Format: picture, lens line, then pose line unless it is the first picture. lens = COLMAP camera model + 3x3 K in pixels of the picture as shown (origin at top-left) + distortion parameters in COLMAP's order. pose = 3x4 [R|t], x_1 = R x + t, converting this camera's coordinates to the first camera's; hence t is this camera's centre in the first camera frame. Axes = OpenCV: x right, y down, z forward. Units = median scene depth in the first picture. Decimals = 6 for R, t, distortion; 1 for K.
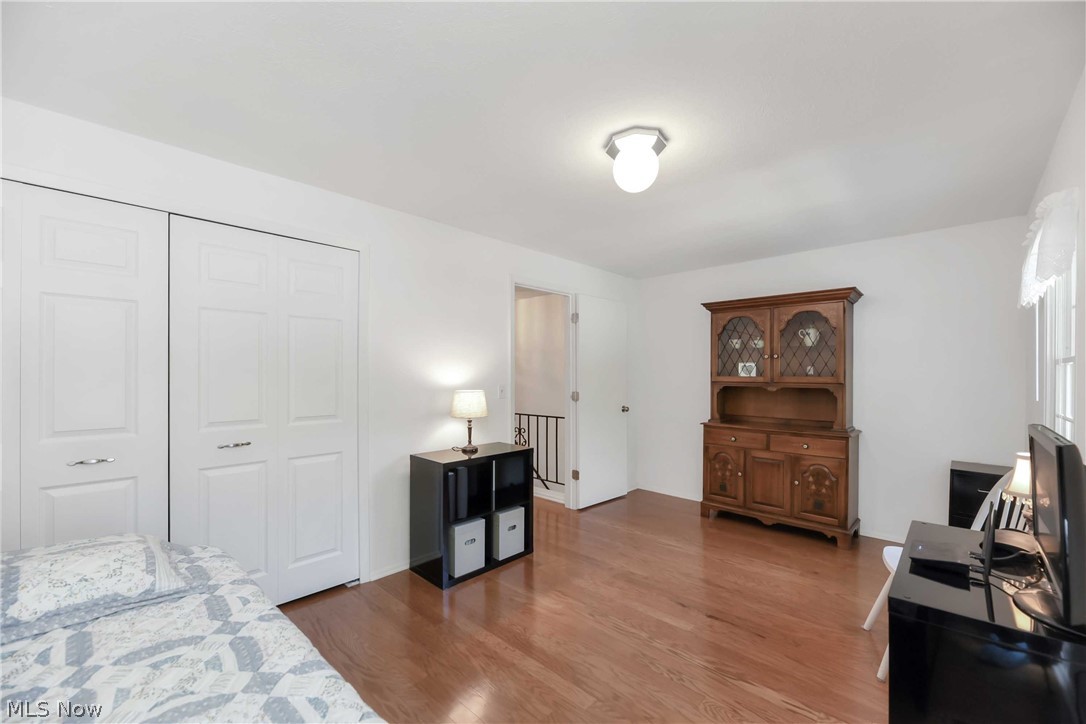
lens RADIAL K [[441.3, 0, 548.7], [0, 441.3, 367.7], [0, 0, 1]] dist [-0.000843, -0.000533]
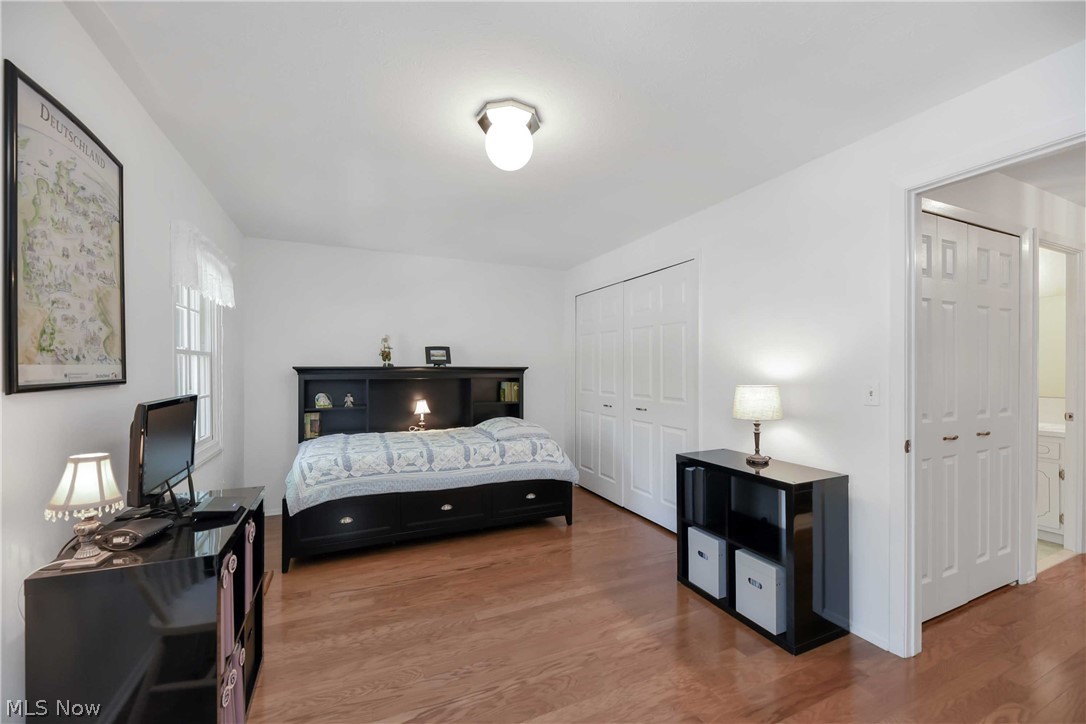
lens RADIAL K [[440.7, 0, 544.6], [0, 440.7, 370.5], [0, 0, 1]] dist [-0.002315, -0.000416]
pose [[-0.387100, 0.005972, -0.922019, 0.759302], [0.014653, 0.999893, 0.000324, 0.021514], [0.921921, -0.013385, -0.387146, 1.062899]]
